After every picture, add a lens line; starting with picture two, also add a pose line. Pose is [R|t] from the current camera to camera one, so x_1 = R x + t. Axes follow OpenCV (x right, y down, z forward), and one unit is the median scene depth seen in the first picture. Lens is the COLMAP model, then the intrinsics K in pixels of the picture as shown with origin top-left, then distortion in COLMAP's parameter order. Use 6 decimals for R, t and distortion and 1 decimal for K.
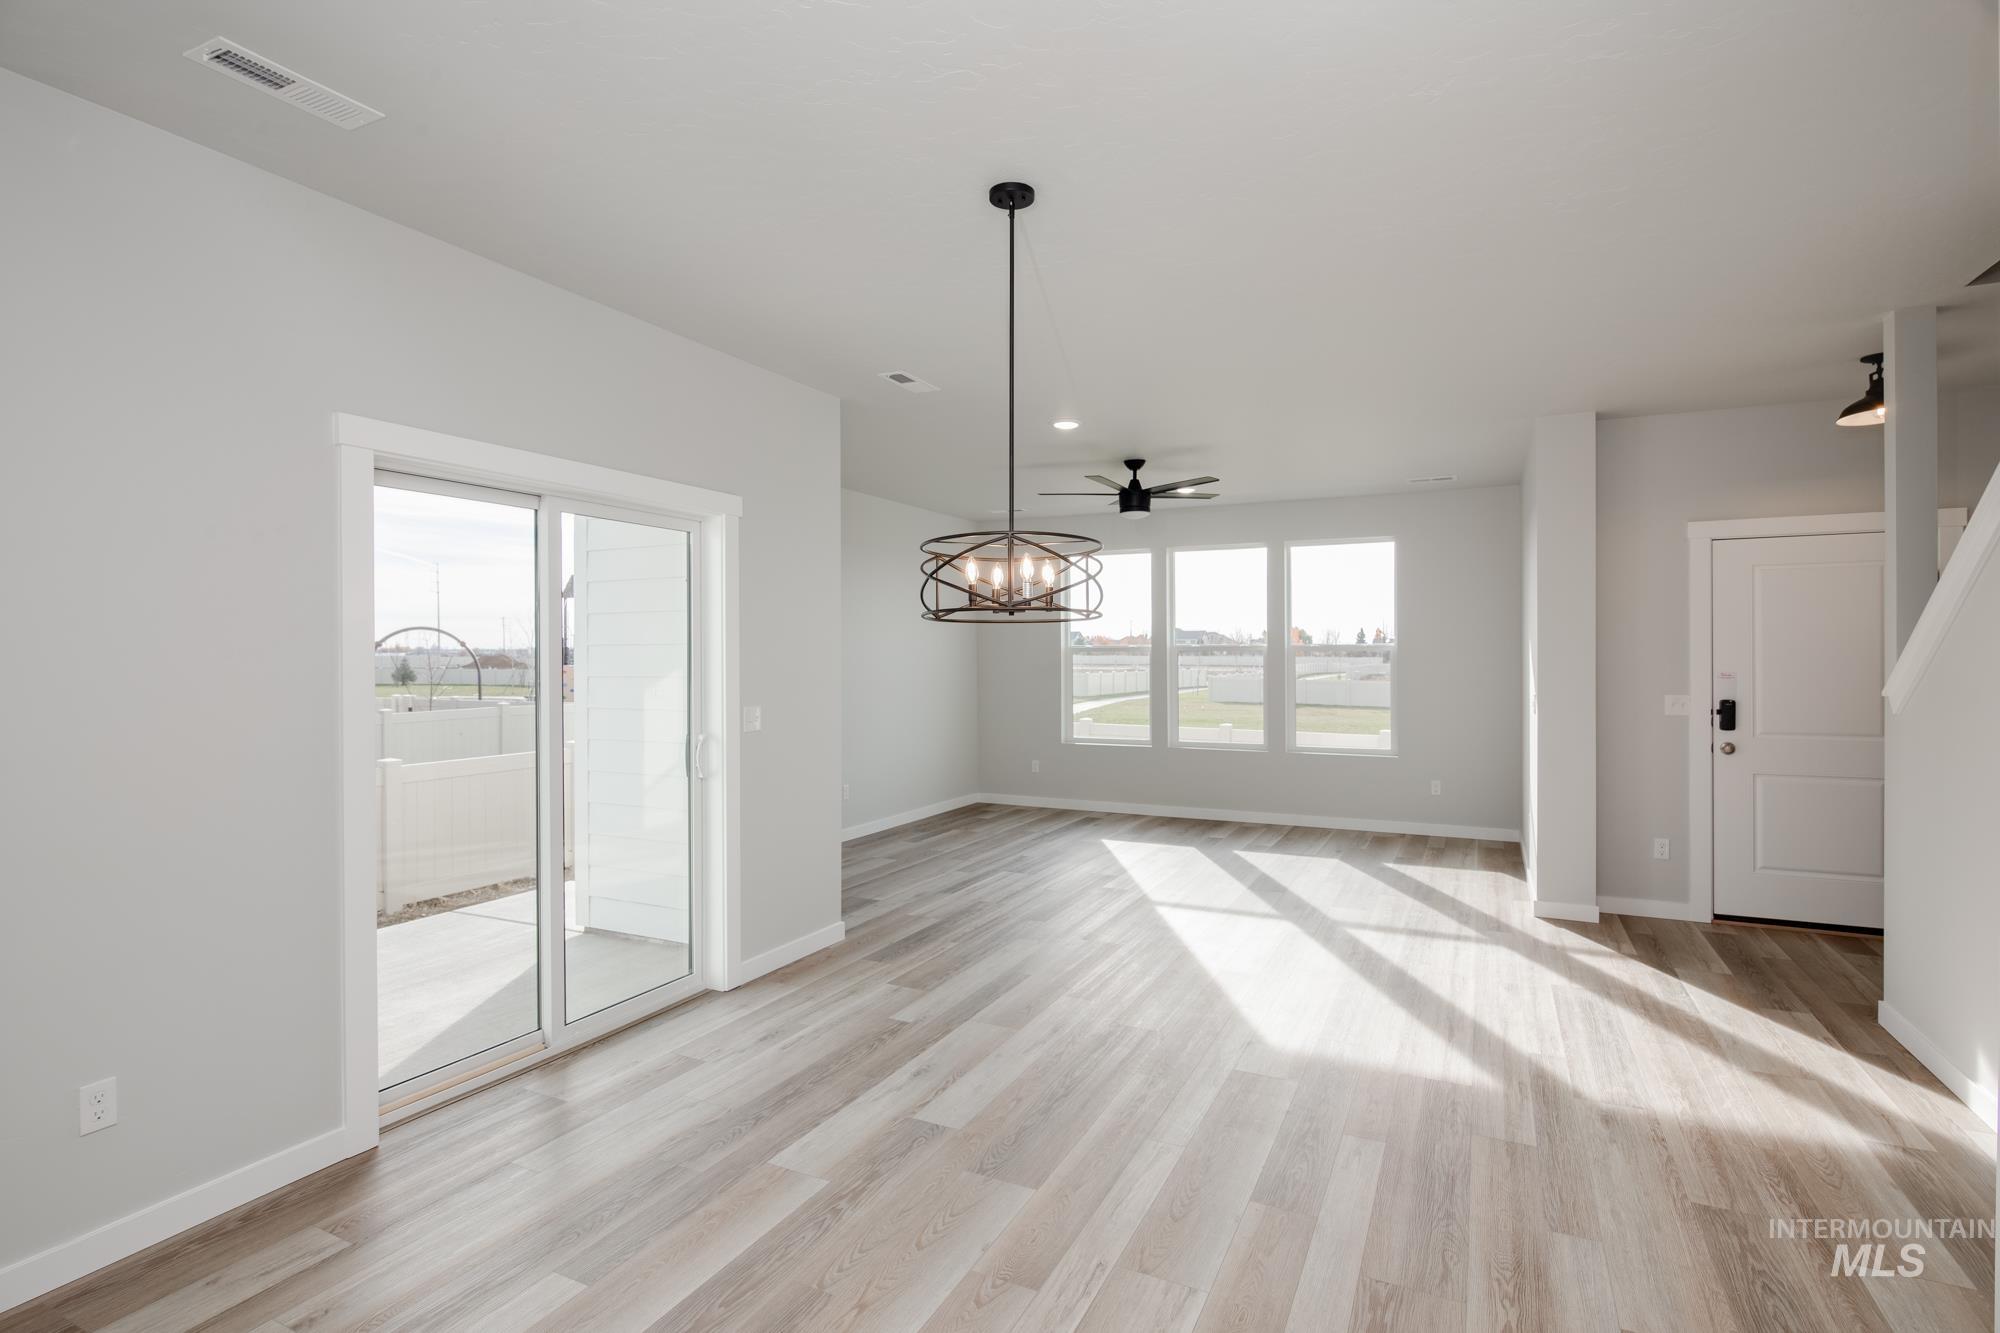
lens RADIAL K [[983.7, 0, 996.9], [0, 983.7, 663.5], [0, 0, 1]] dist [-0.005628, -0.000240]
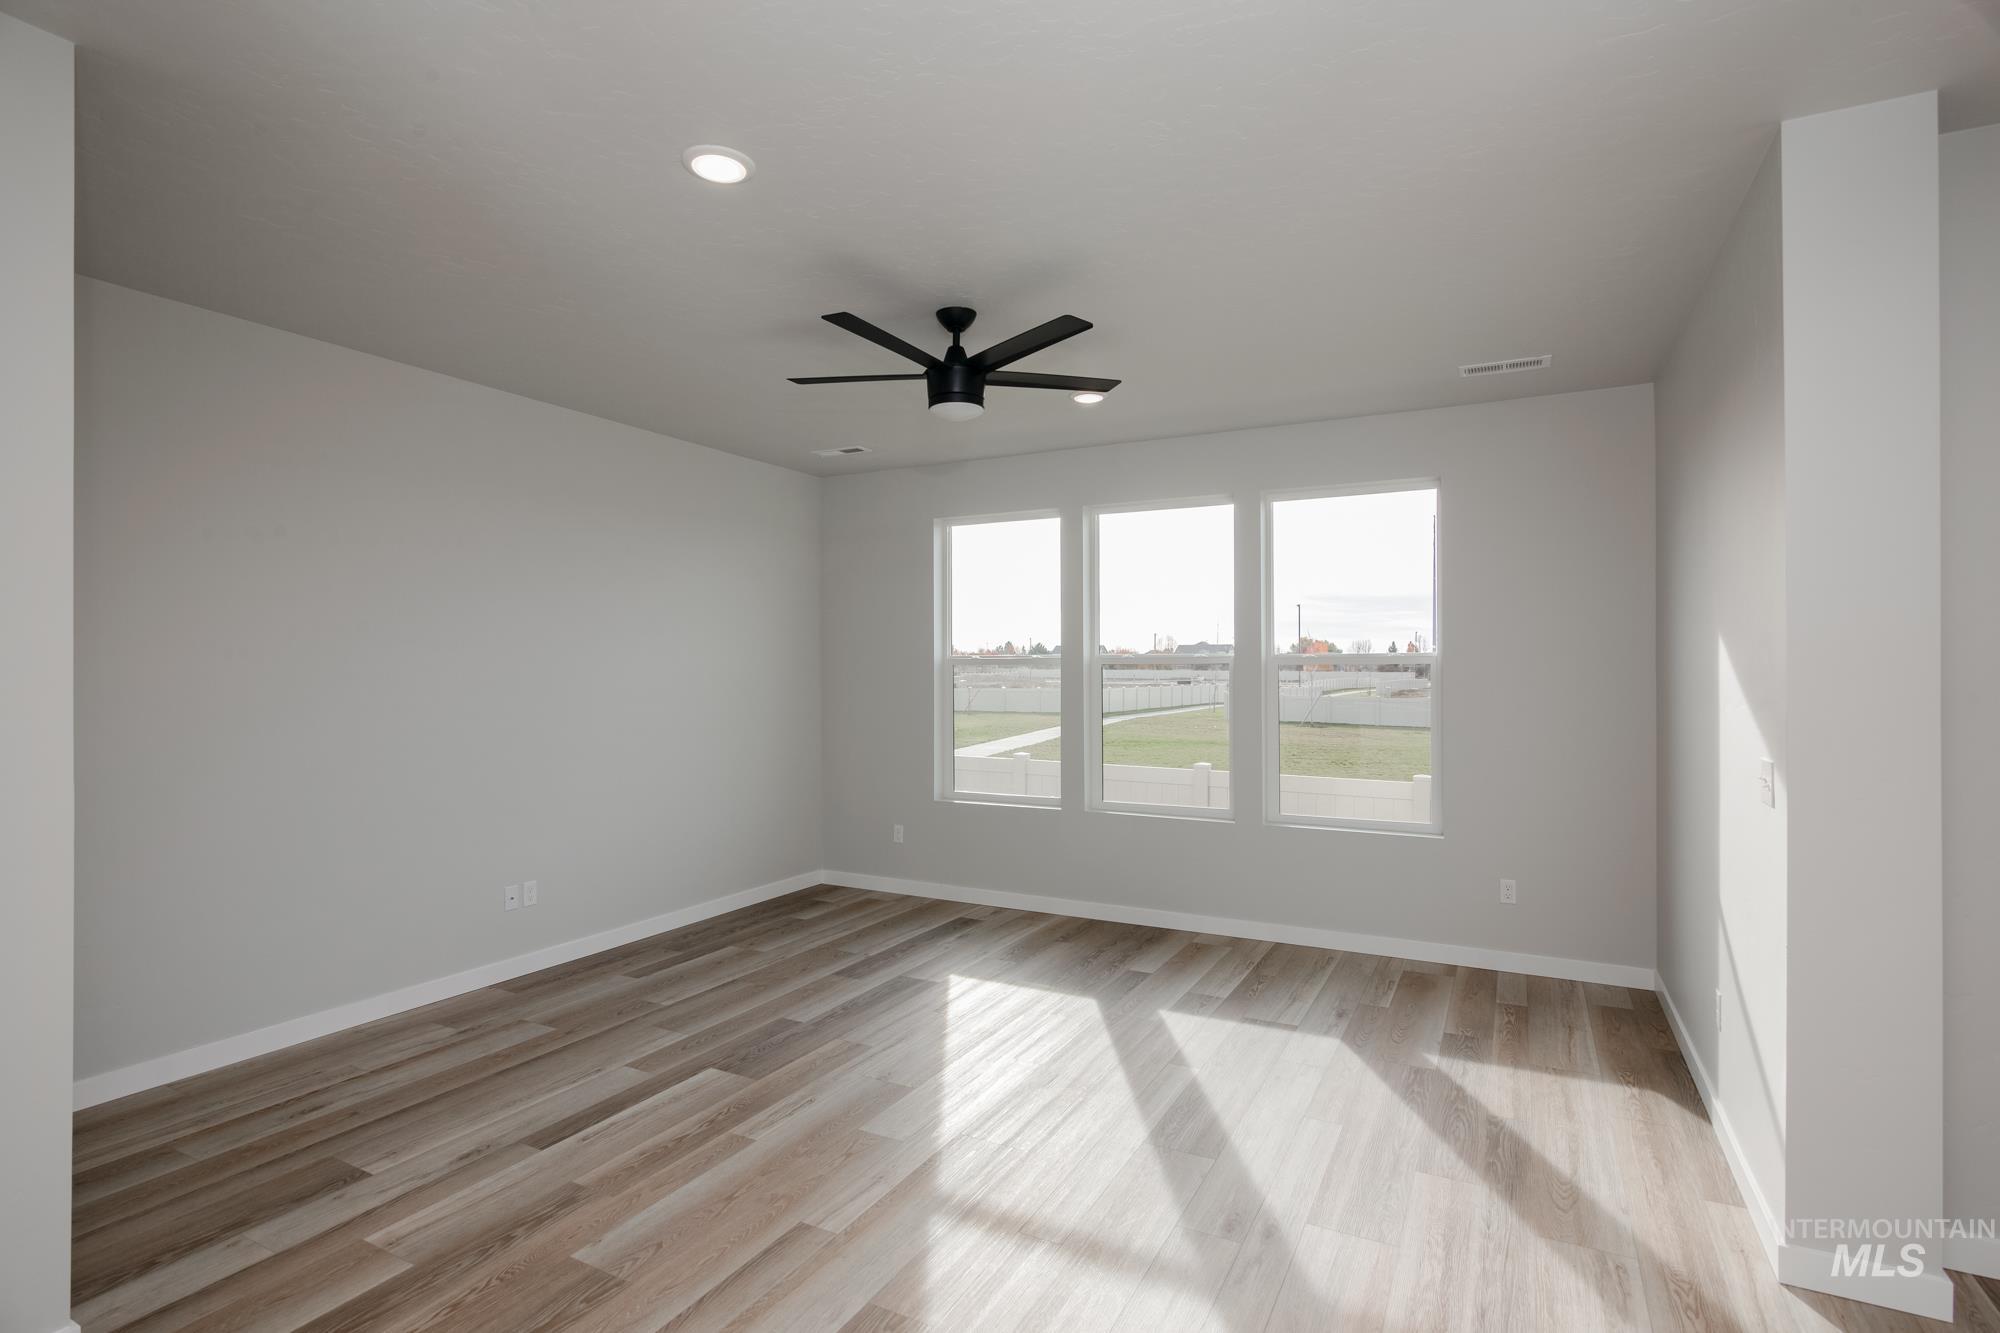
lens RADIAL K [[983.7, 0, 996.9], [0, 983.7, 663.5], [0, 0, 1]] dist [-0.005628, -0.000240]
pose [[0.999589, 0.002493, -0.028562, 0.155146], [-0.002894, 0.999898, -0.013999, -0.003865], [0.028525, 0.014076, 0.999494, 0.399567]]
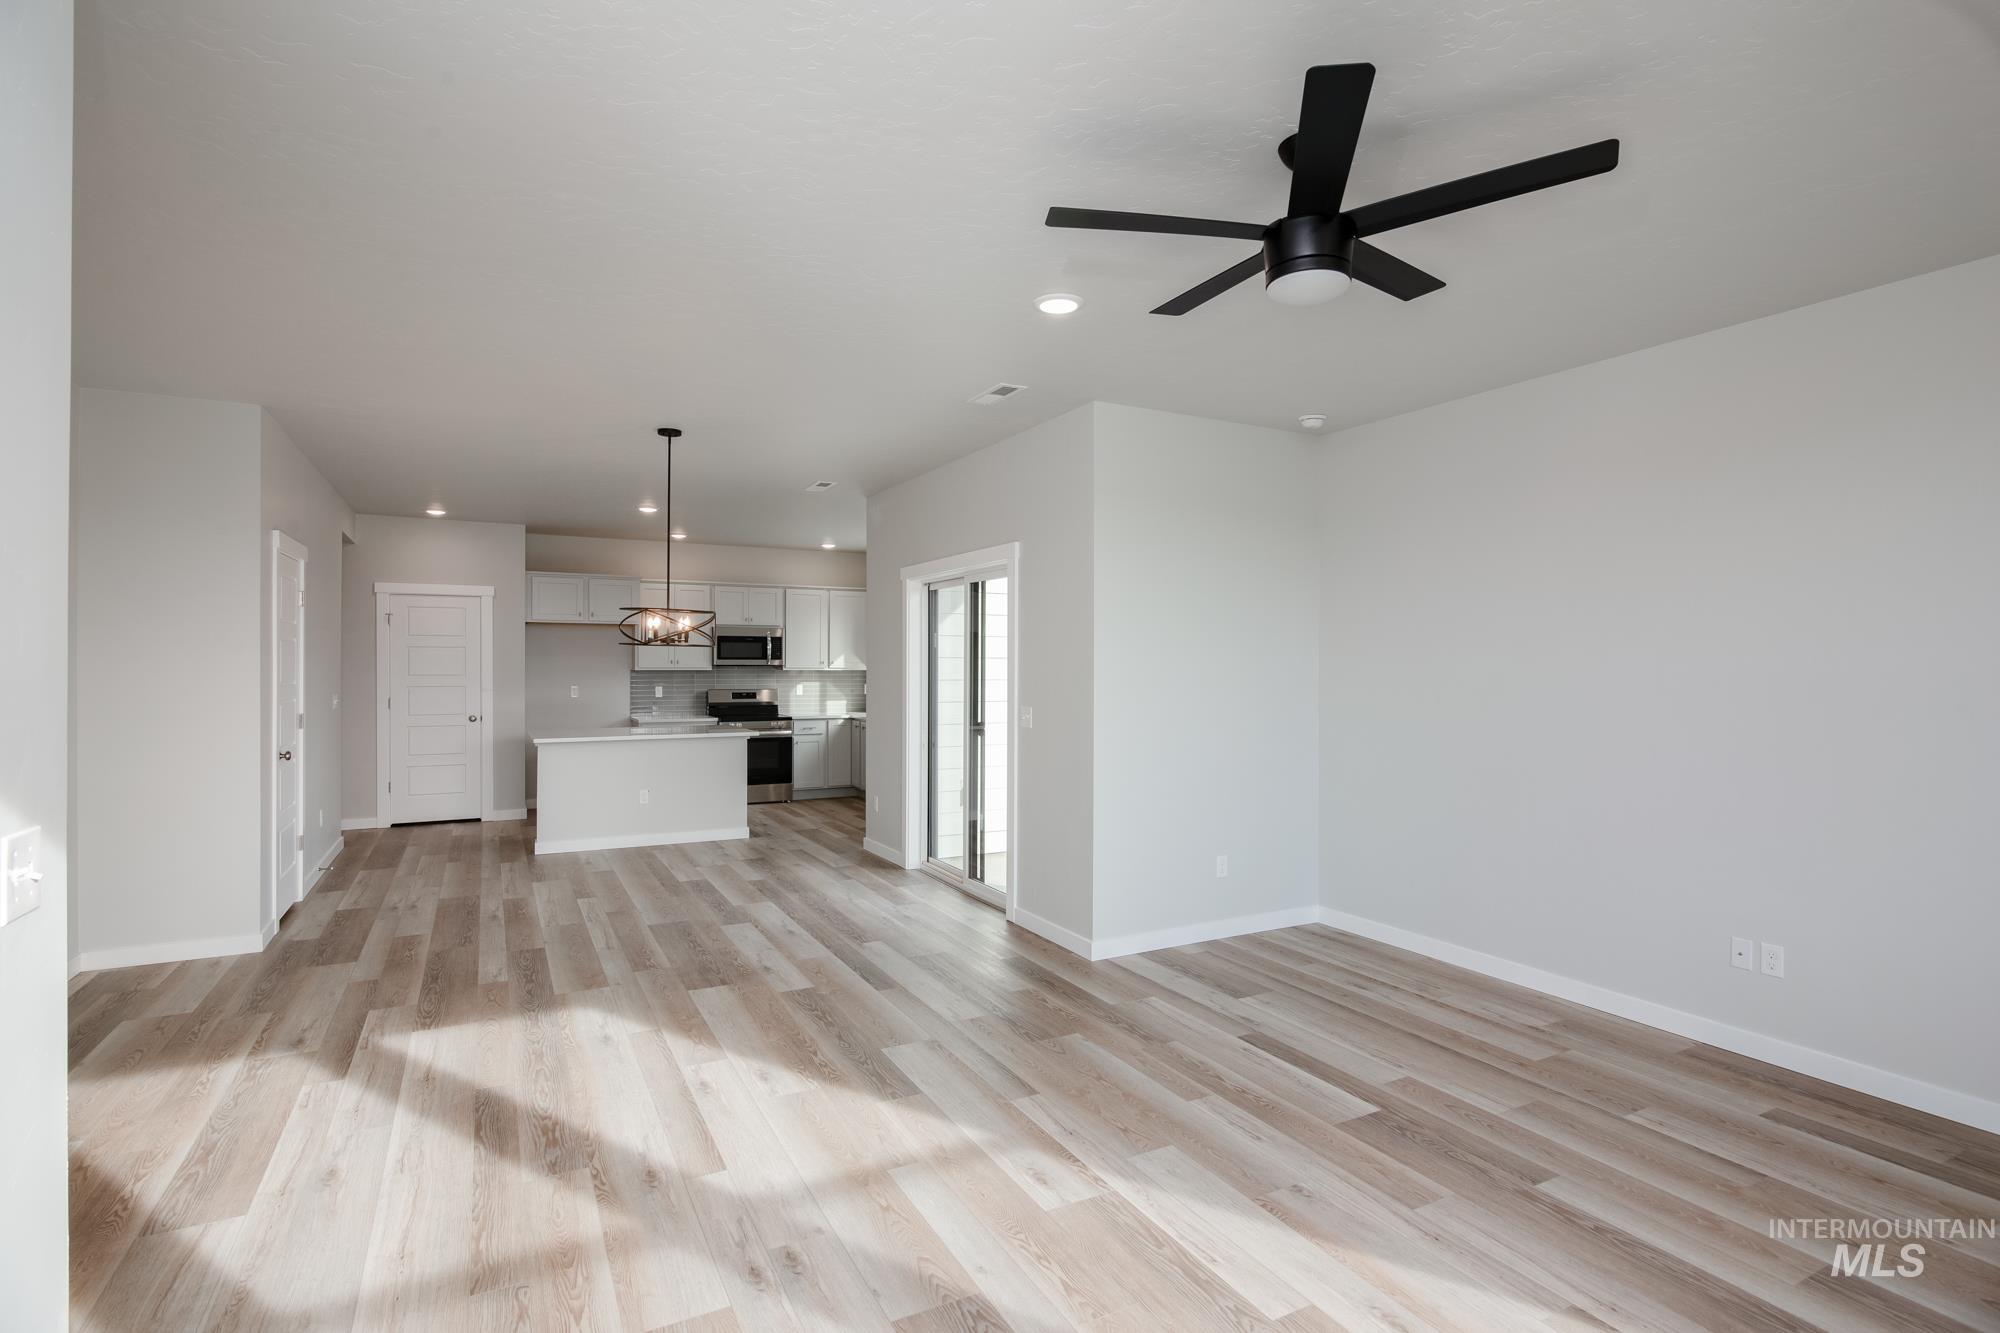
lens RADIAL K [[983.7, 0, 996.9], [0, 983.7, 663.5], [0, 0, 1]] dist [-0.005628, -0.000240]
pose [[-0.591318, -0.000265, -0.806438, 0.441848], [-0.008492, 0.999947, 0.005897, -0.009406], [0.806394, 0.010335, -0.591289, 0.979019]]
